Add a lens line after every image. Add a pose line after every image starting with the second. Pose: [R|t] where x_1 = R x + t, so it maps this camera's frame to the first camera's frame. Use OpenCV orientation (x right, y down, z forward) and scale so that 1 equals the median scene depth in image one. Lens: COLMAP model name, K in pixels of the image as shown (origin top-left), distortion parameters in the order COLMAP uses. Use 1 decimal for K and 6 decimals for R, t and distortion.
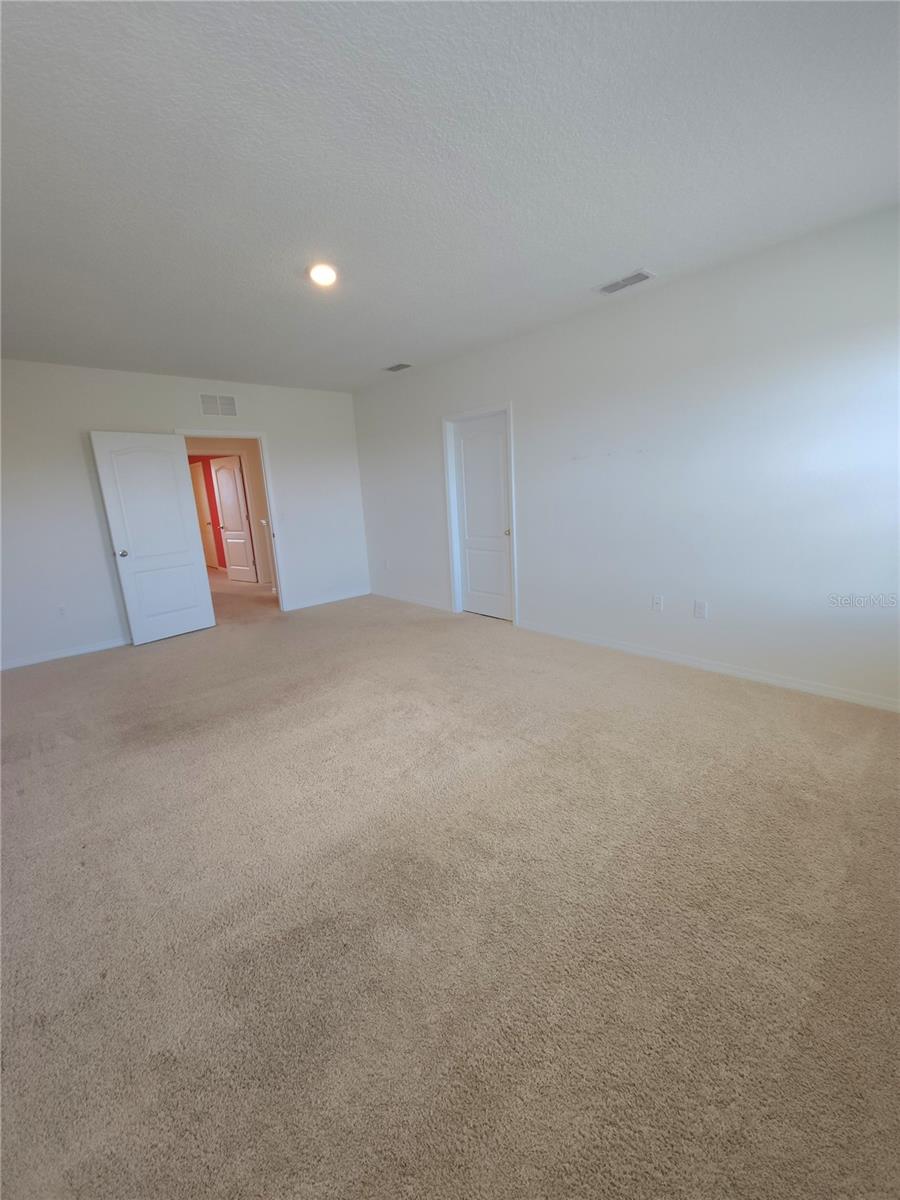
lens RADIAL K [[485.1, 0, 448.3], [0, 485.1, 598.0], [0, 0, 1]] dist [0.015311, -0.011242]
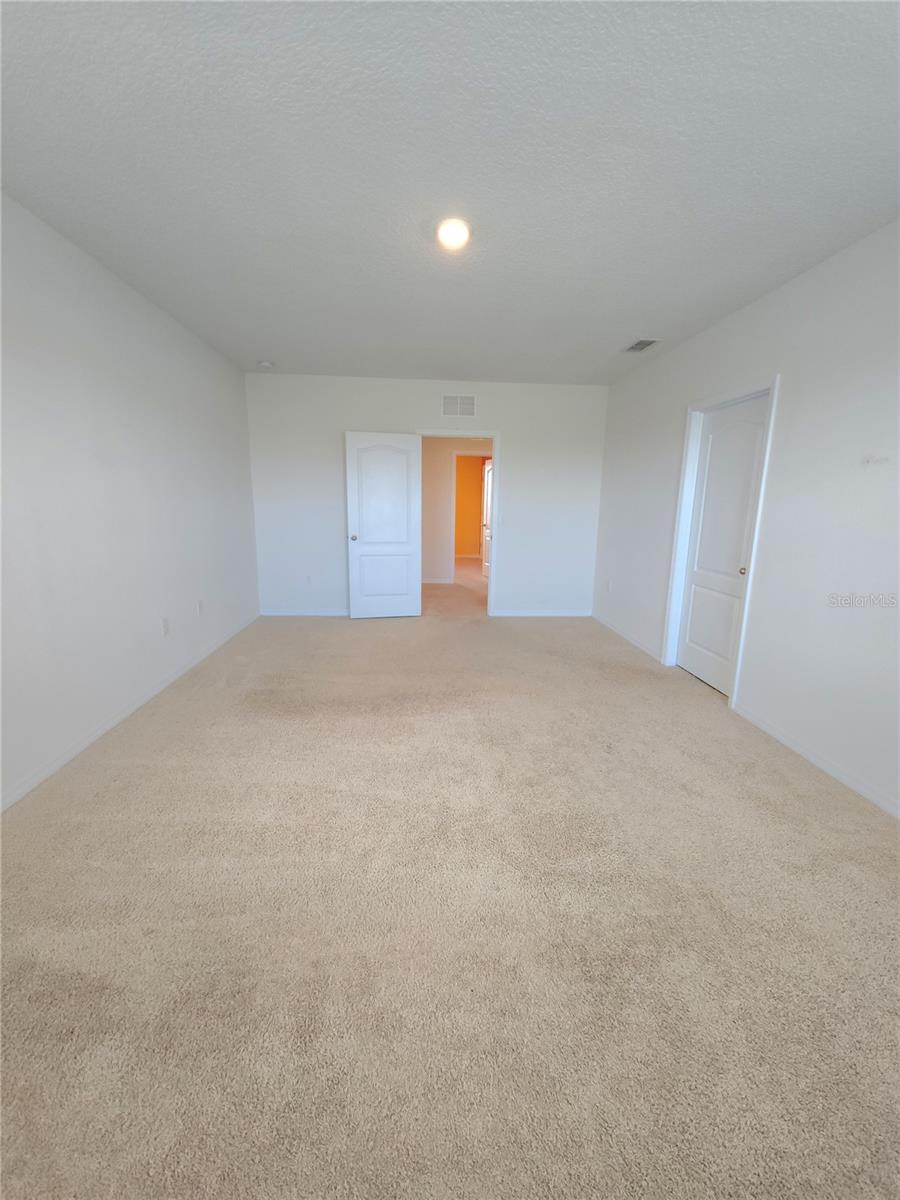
lens RADIAL K [[485.1, 0, 448.3], [0, 485.1, 598.0], [0, 0, 1]] dist [0.015311, -0.011242]
pose [[0.789615, 0.184925, -0.585073, 0.193405], [-0.191398, 0.980161, 0.051490, -0.050793], [0.582988, 0.071324, 0.809344, 0.202509]]
